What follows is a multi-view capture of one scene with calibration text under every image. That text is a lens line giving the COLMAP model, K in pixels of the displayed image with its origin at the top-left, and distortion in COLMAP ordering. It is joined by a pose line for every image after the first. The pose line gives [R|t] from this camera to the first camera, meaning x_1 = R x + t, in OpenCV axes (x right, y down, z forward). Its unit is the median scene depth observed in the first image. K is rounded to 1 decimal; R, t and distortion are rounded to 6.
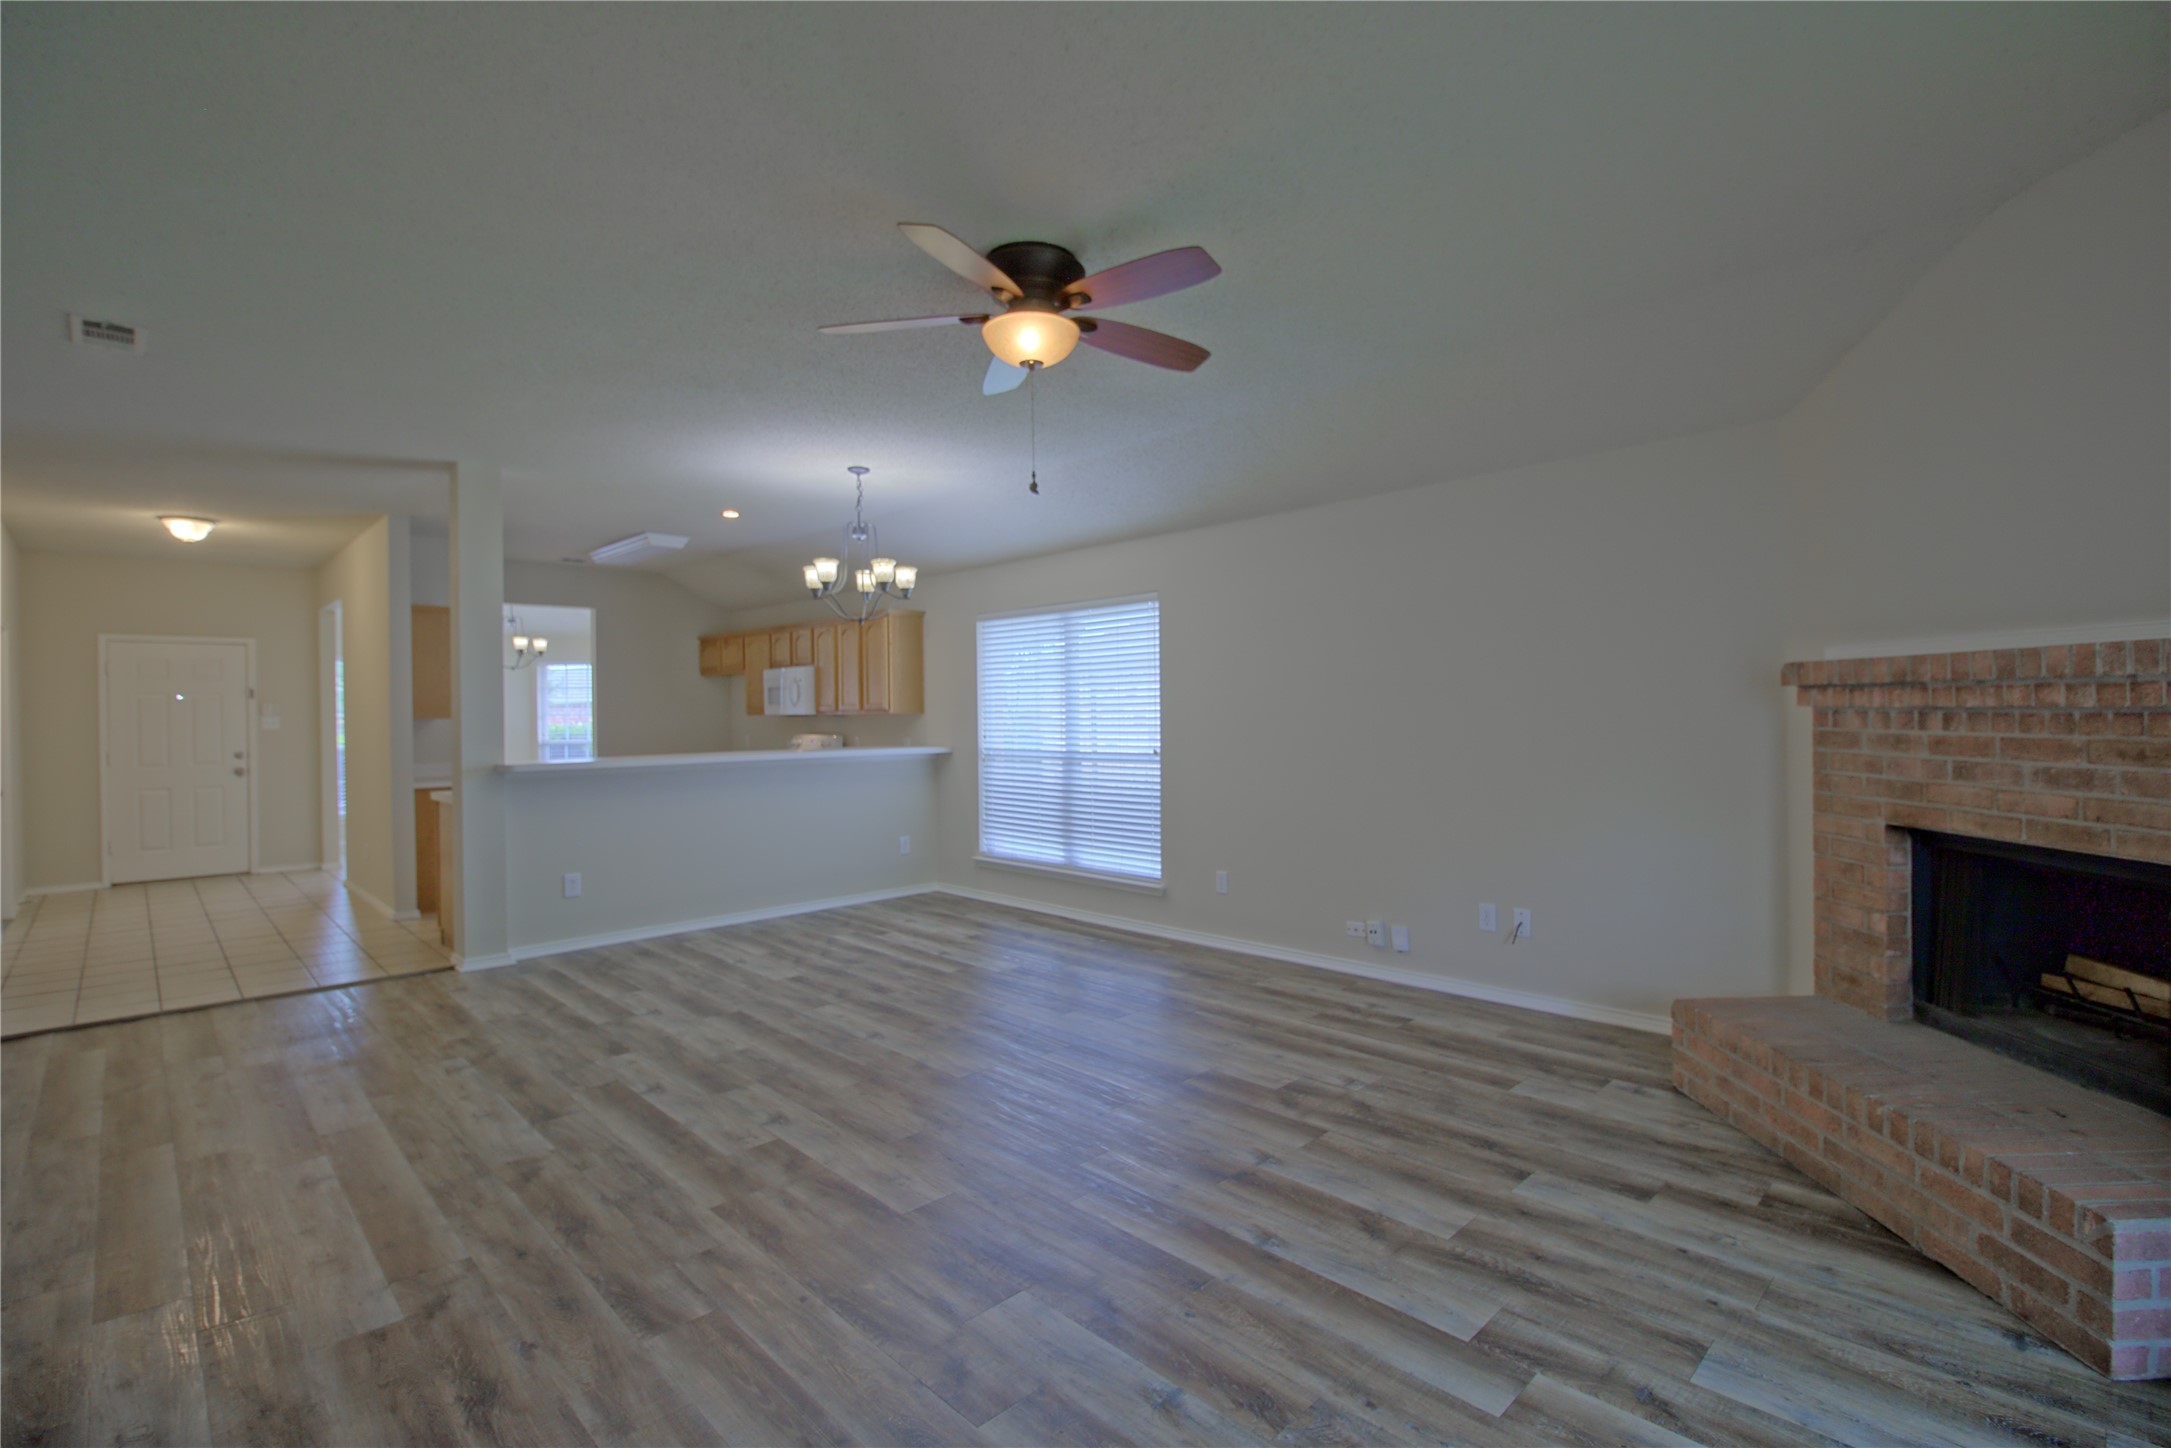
lens RADIAL K [[1003.5, 0, 1103.8], [0, 1003.5, 722.1], [0, 0, 1]] dist [-0.007525, -0.006040]
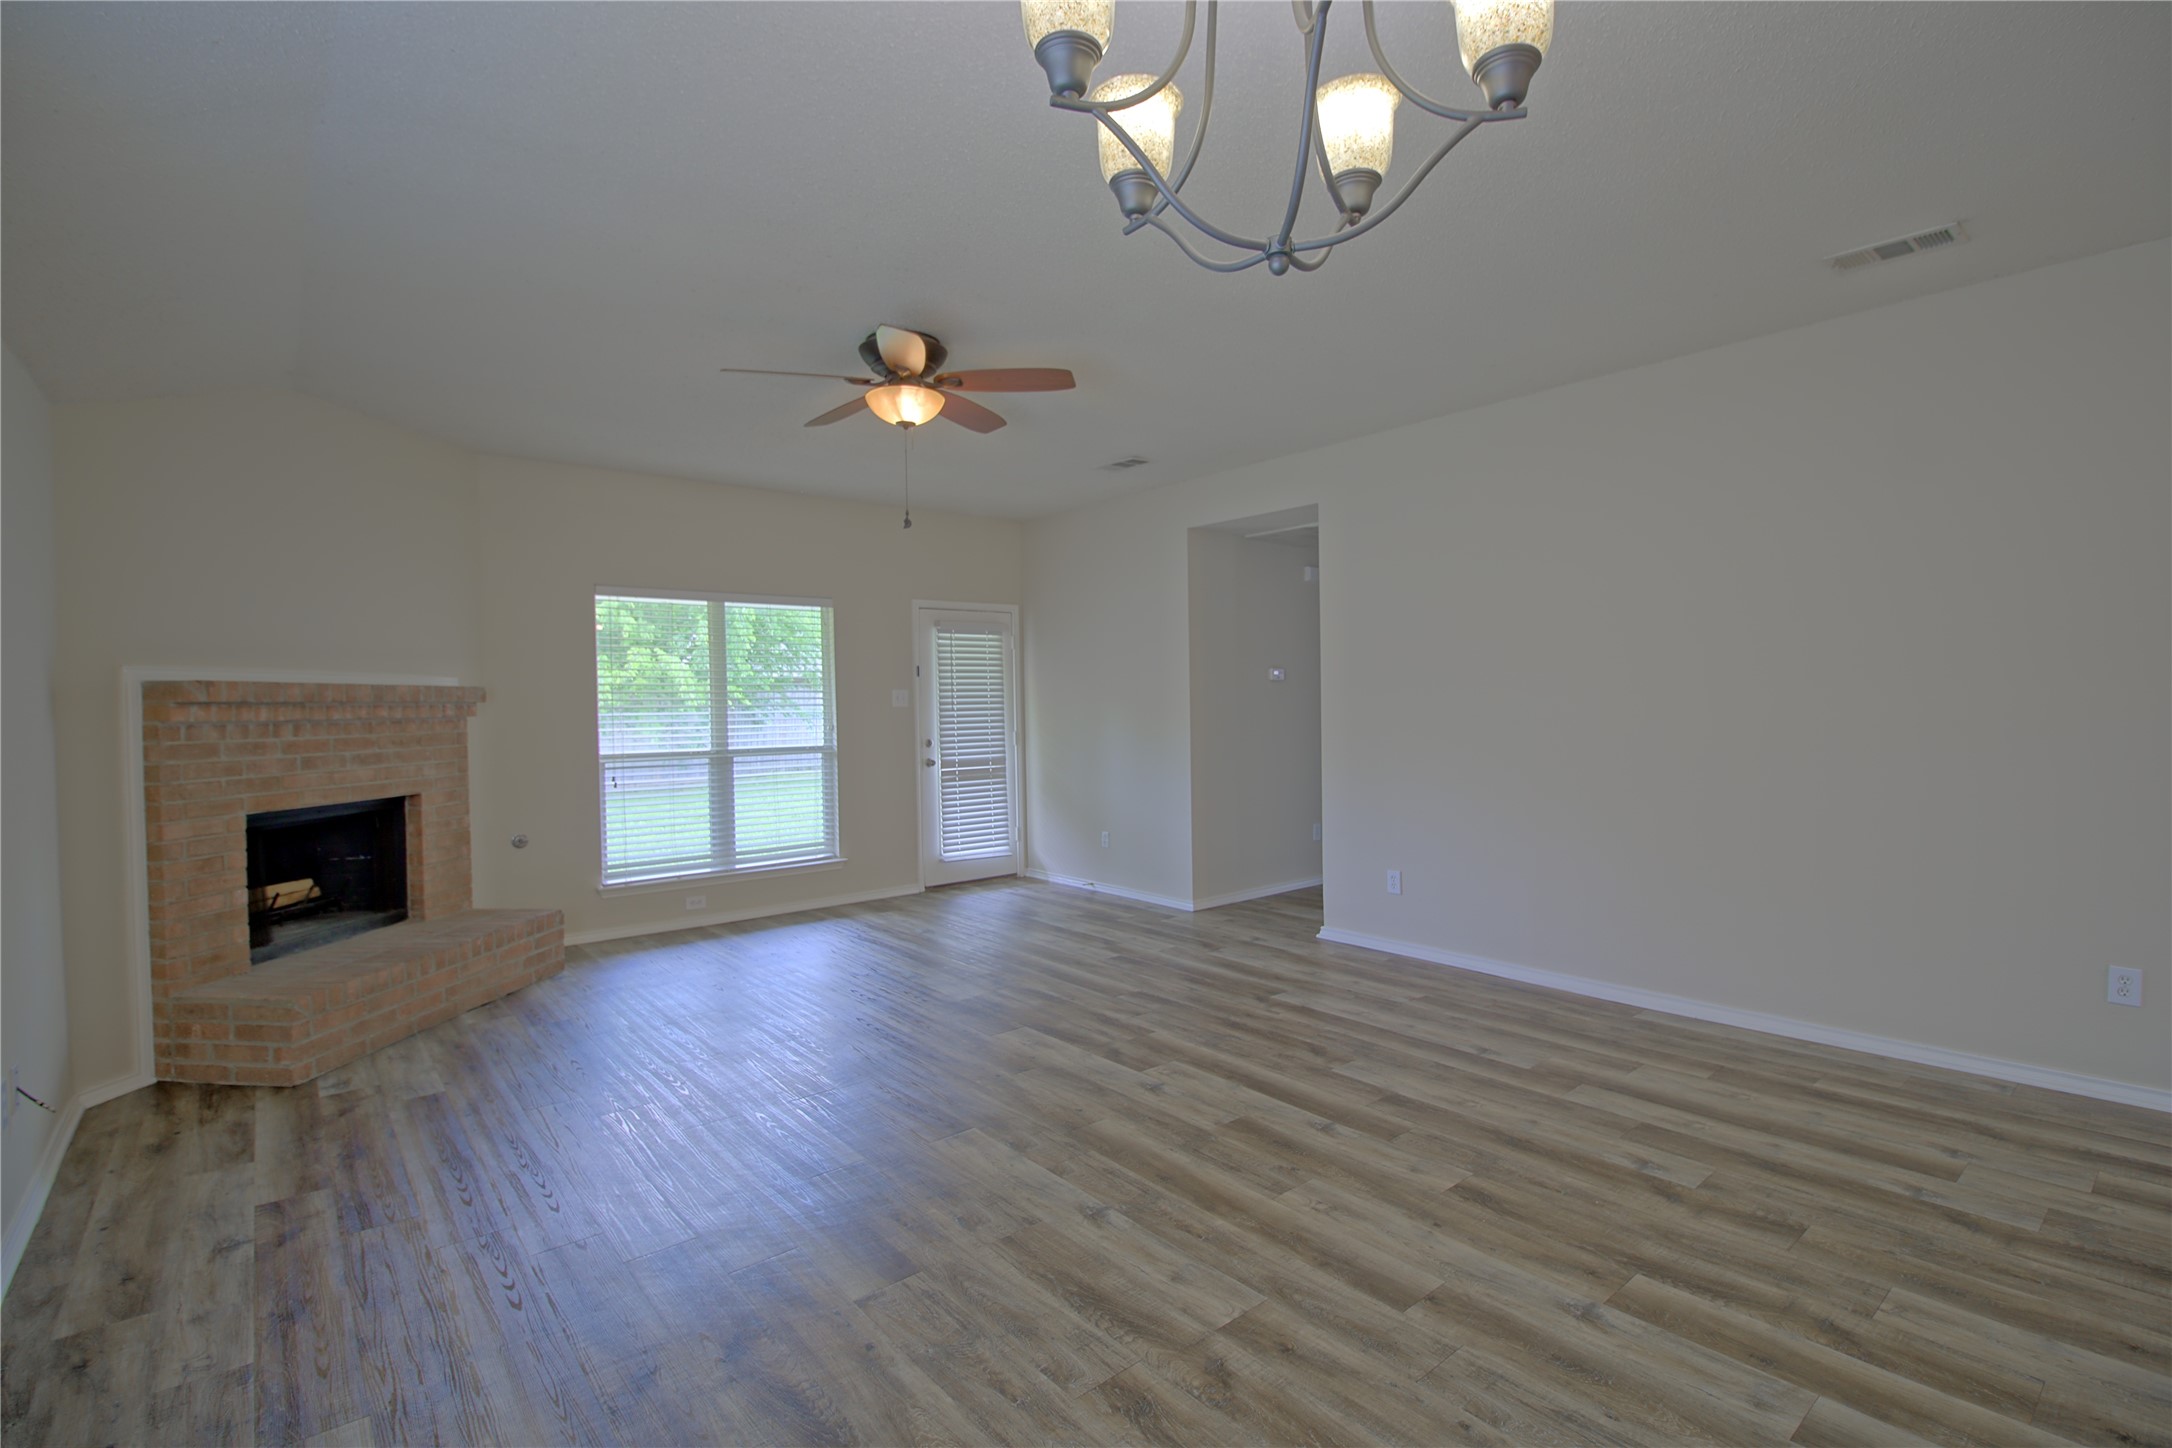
lens RADIAL K [[1003.9, 0, 1101.9], [0, 1003.9, 714.2], [0, 0, 1]] dist [-0.007525, -0.006040]
pose [[-0.996358, 0.031048, 0.079410, -0.374490], [0.033084, 0.999153, 0.024450, -0.018099], [-0.078584, 0.026988, -0.996542, 2.070358]]
